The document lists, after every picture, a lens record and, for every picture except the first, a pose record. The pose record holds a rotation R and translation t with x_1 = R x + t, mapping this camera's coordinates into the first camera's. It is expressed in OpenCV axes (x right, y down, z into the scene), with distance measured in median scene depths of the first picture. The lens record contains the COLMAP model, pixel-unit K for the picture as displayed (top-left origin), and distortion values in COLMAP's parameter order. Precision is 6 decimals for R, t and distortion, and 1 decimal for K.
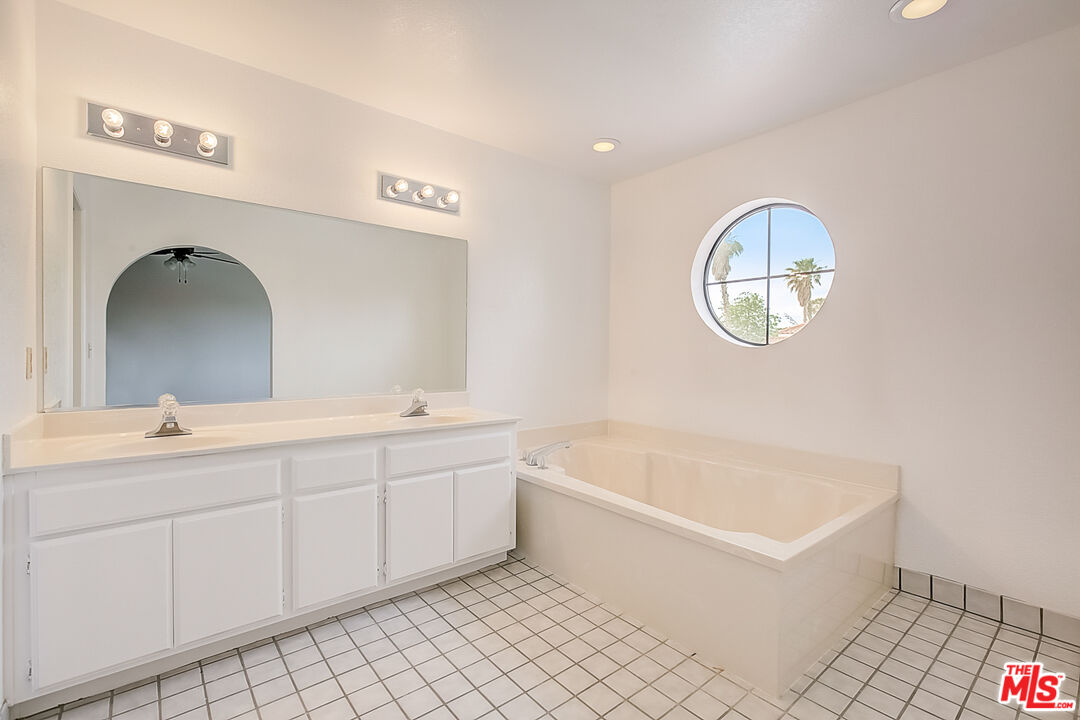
lens RADIAL K [[484.0, 0, 541.6], [0, 484.0, 357.4], [0, 0, 1]] dist [-0.018894, 0.011007]
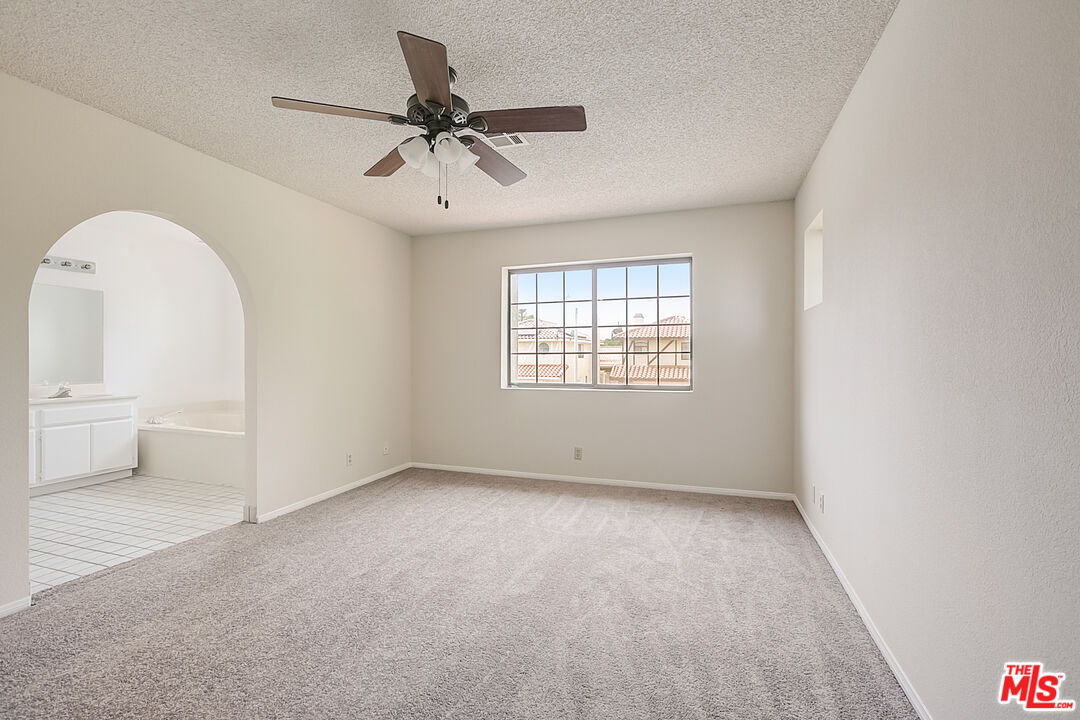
lens RADIAL K [[484.0, 0, 541.6], [0, 484.0, 357.4], [0, 0, 1]] dist [-0.018894, 0.011007]
pose [[0.857209, -0.009438, 0.514882, 0.326579], [0.009634, 0.999951, 0.002289, -0.007805], [-0.514879, 0.002998, 0.857258, -1.350444]]
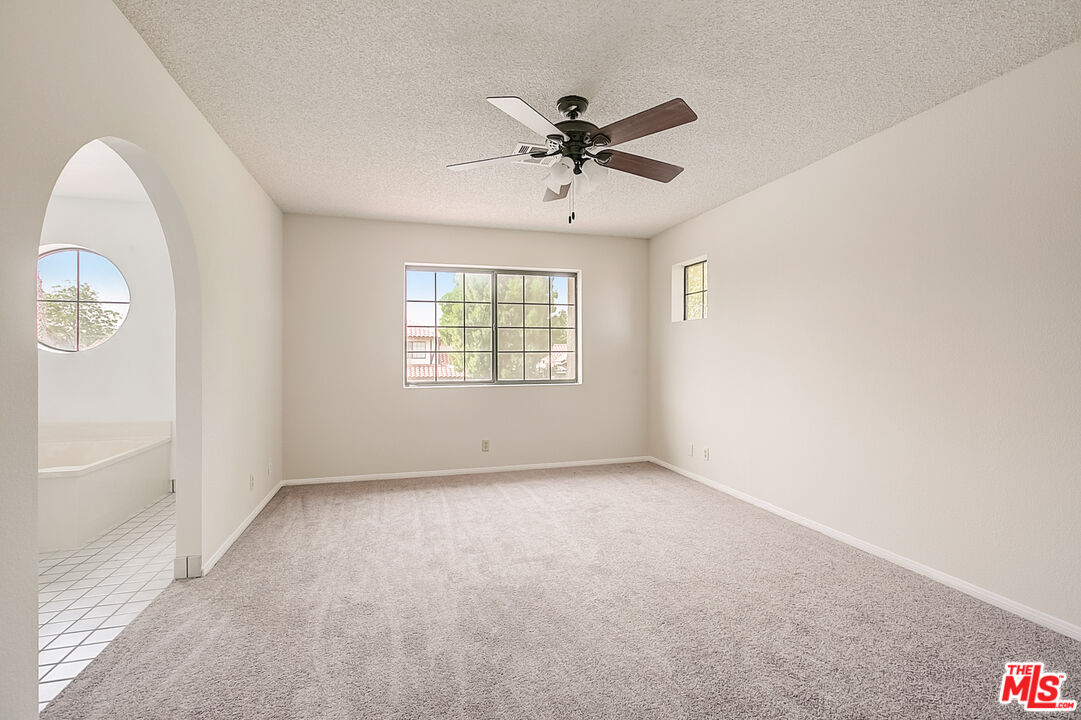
lens RADIAL K [[484.4, 0, 542.1], [0, 484.4, 357.4], [0, 0, 1]] dist [-0.018894, 0.011007]
pose [[0.393147, -0.011694, 0.919401, -0.302943], [0.007805, 0.999926, 0.009381, -0.012630], [-0.919443, 0.003488, 0.393209, -0.849249]]
